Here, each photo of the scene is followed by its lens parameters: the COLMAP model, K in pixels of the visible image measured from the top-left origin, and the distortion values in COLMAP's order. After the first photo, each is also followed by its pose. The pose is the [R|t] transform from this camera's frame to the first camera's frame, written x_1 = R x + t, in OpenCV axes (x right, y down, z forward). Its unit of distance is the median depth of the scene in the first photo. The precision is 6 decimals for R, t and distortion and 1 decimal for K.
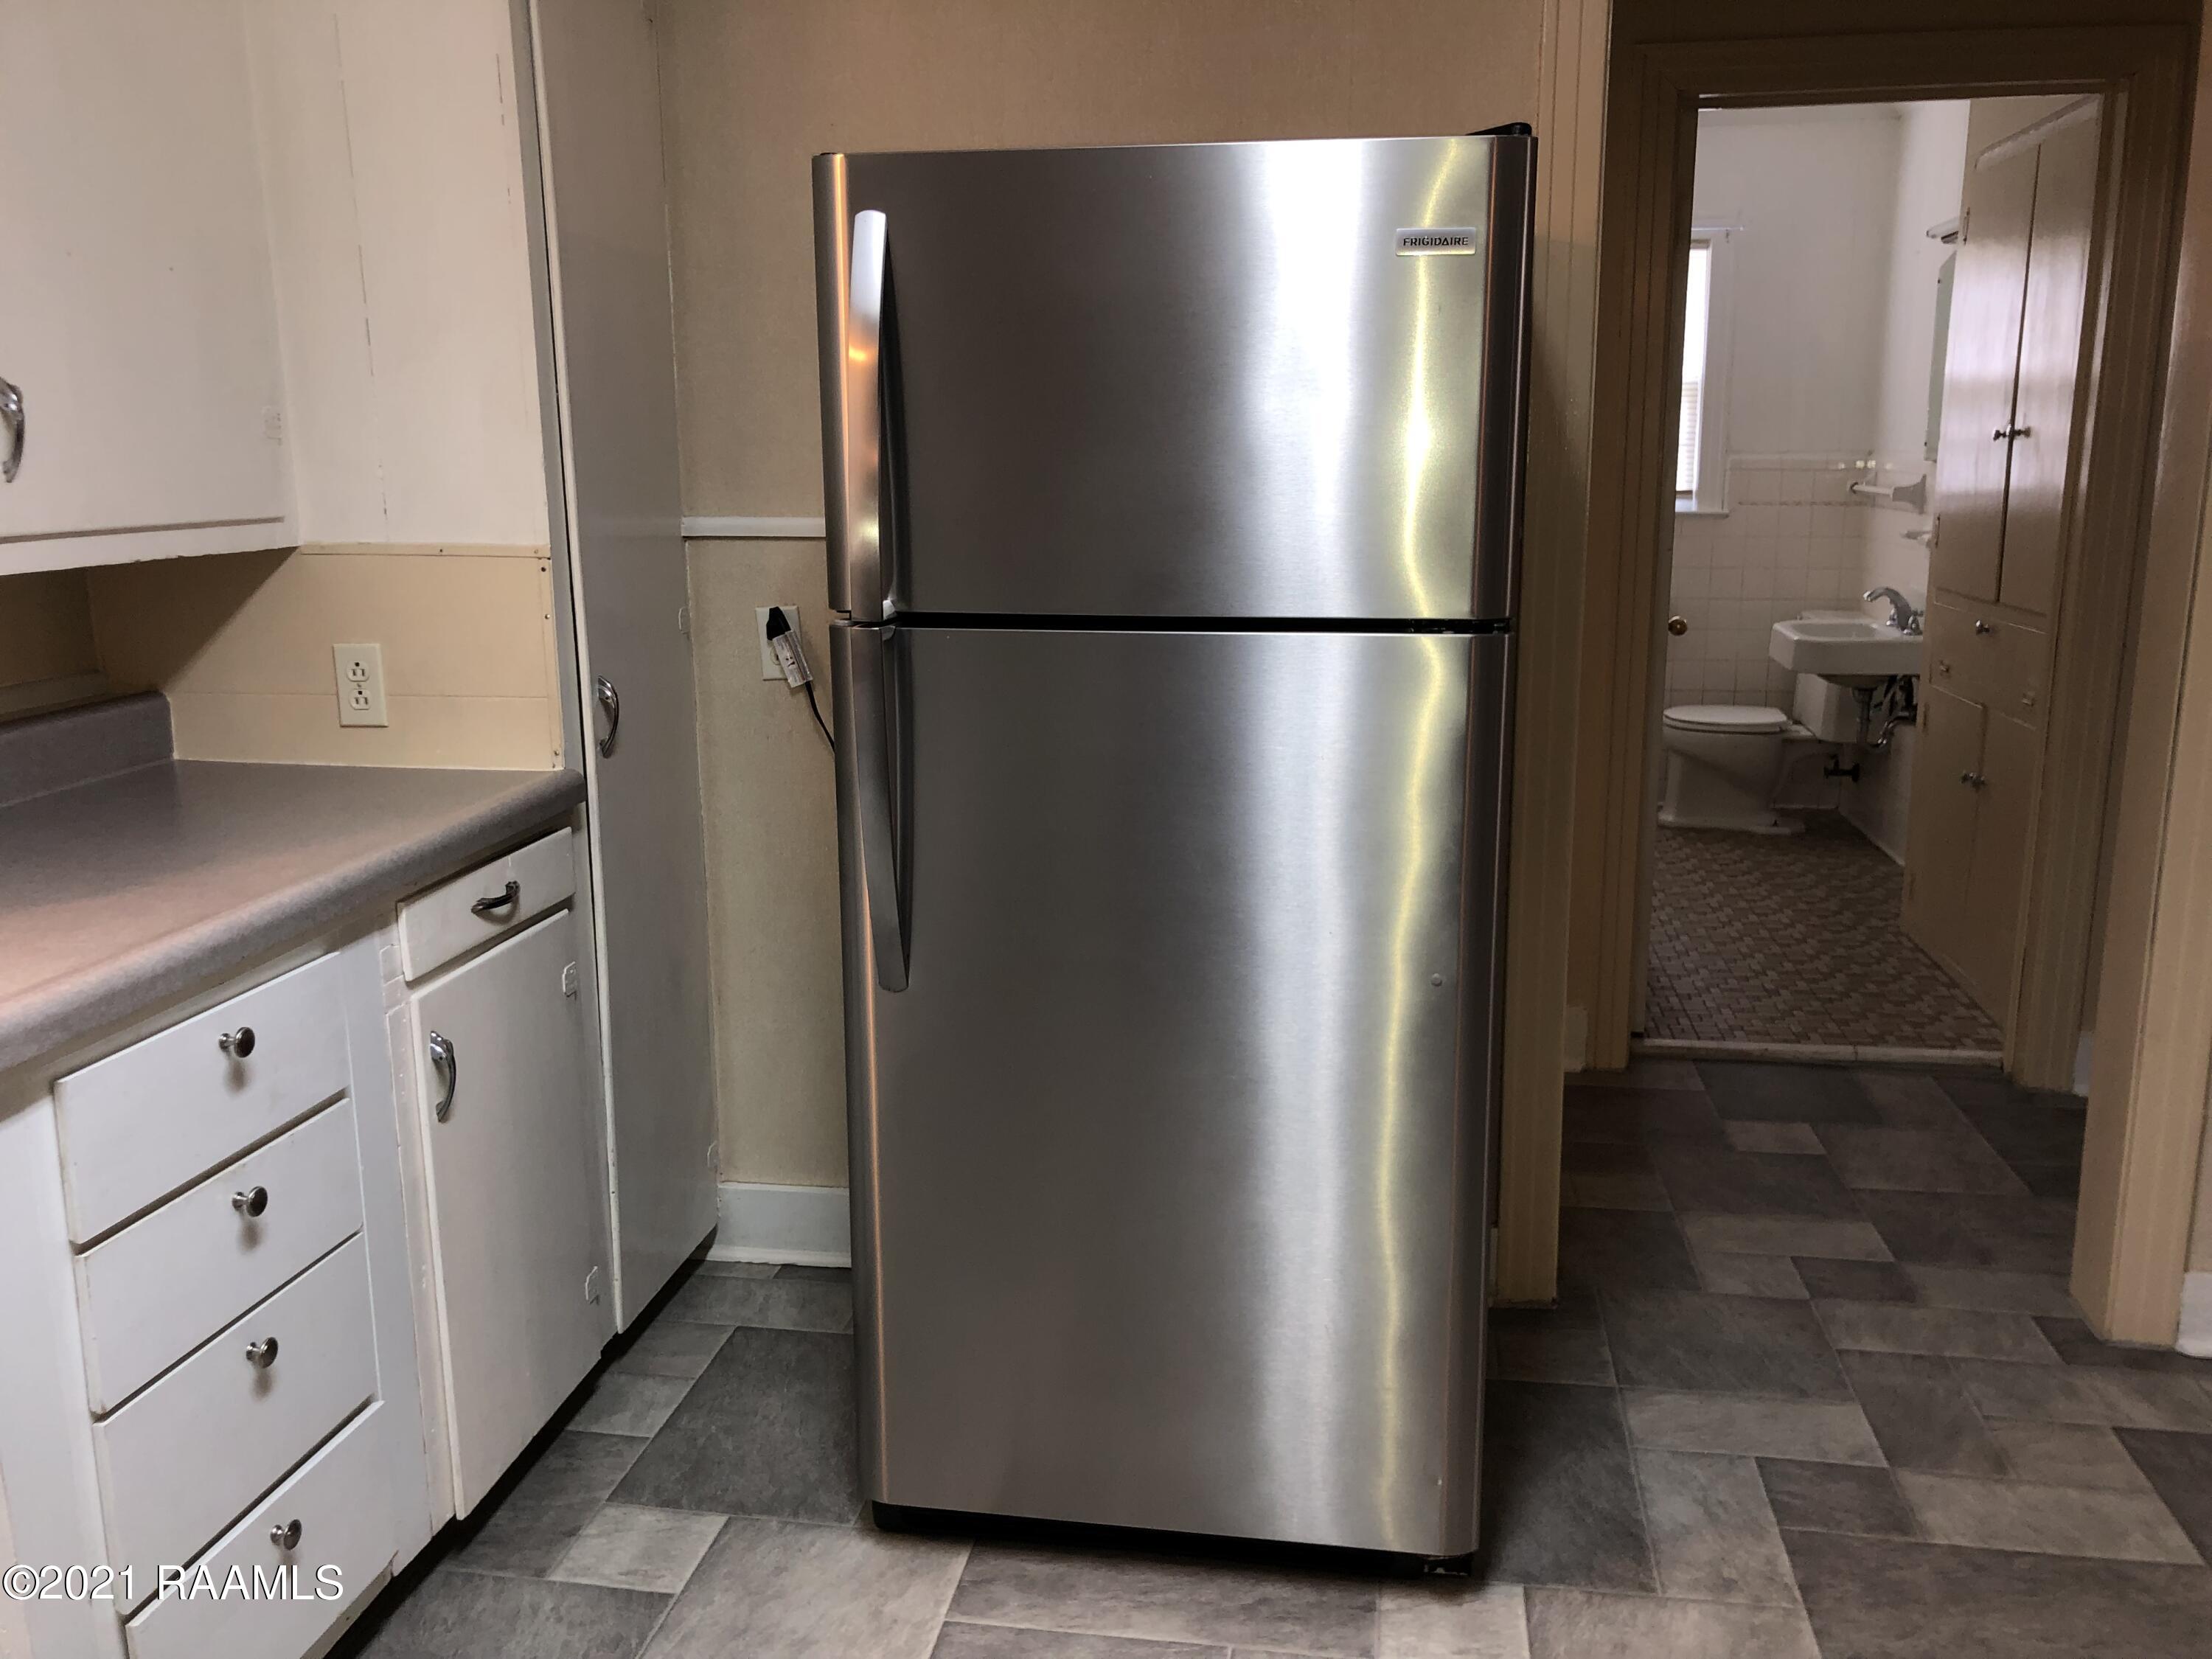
lens RADIAL K [[1786.8, 0, 1106.0], [0, 1786.8, 829.5], [0, 0, 1]] dist [-0.004221, -0.003379]
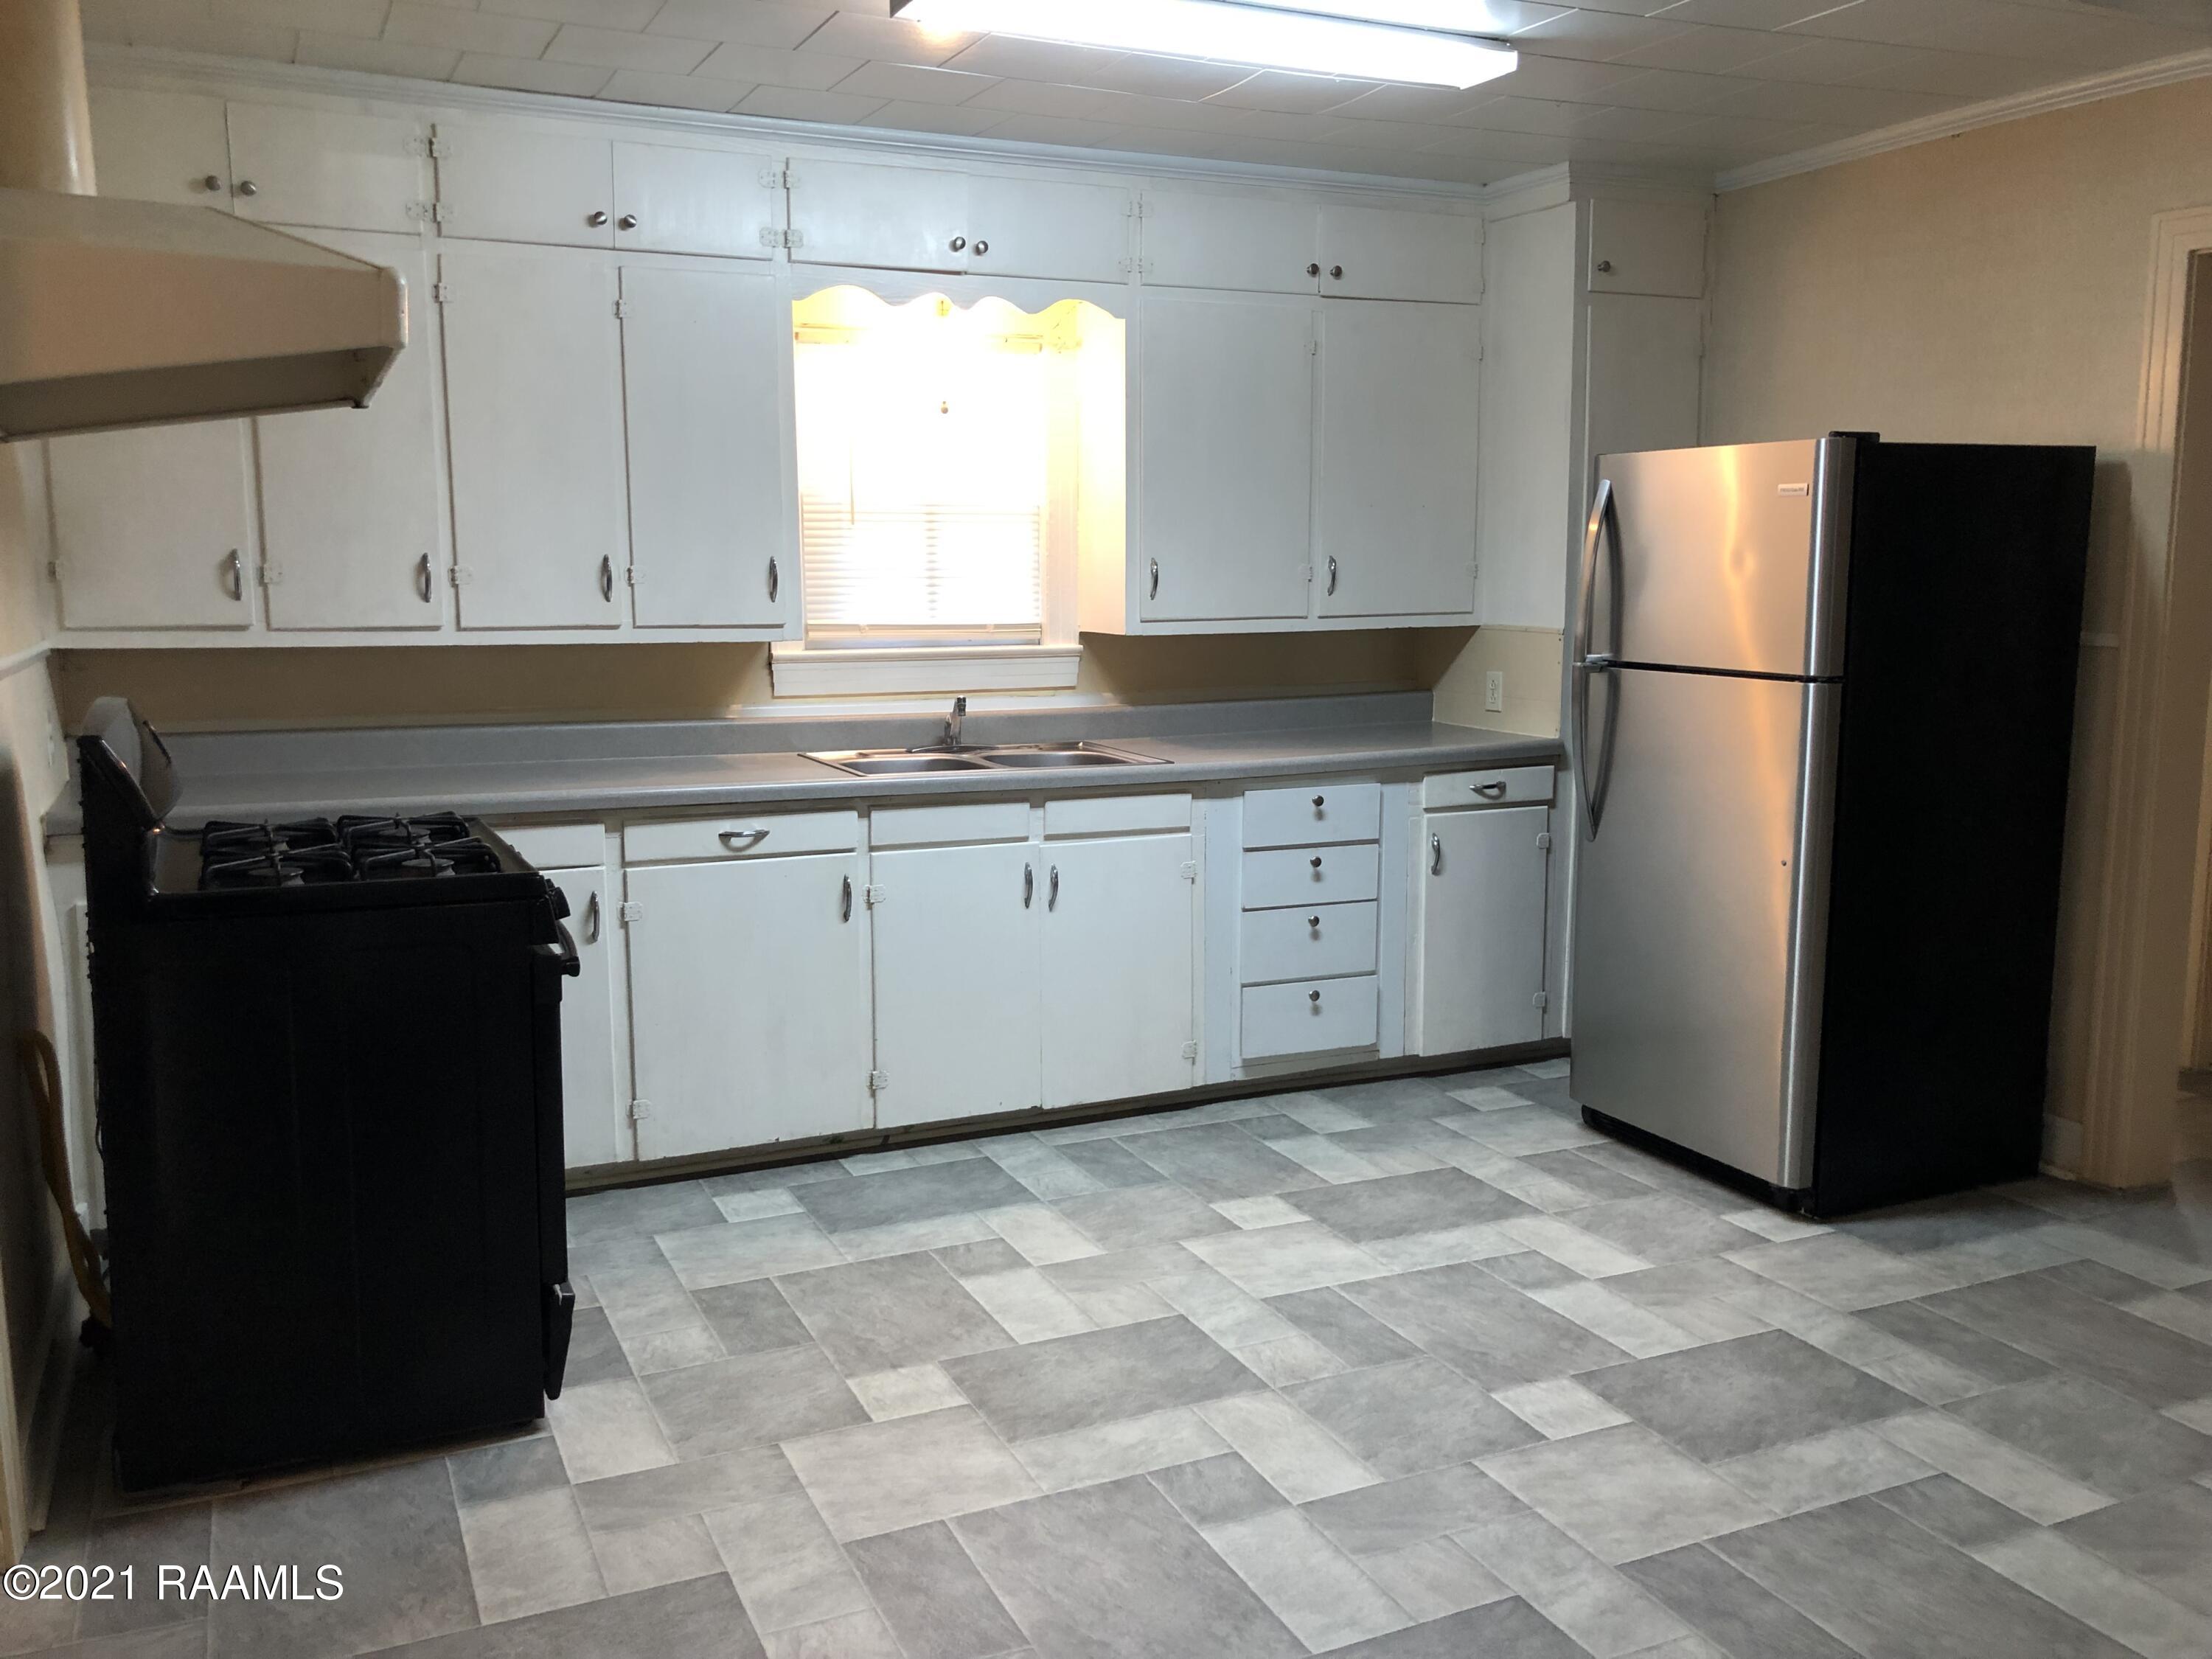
lens RADIAL K [[1786.8, 0, 1106.0], [0, 1786.8, 829.5], [0, 0, 1]] dist [-0.004221, -0.003379]
pose [[0.552326, 0.121574, -0.824715, 1.304172], [-0.164659, 0.985728, 0.035035, 0.097603], [0.817204, 0.116446, 0.564462, -0.657049]]
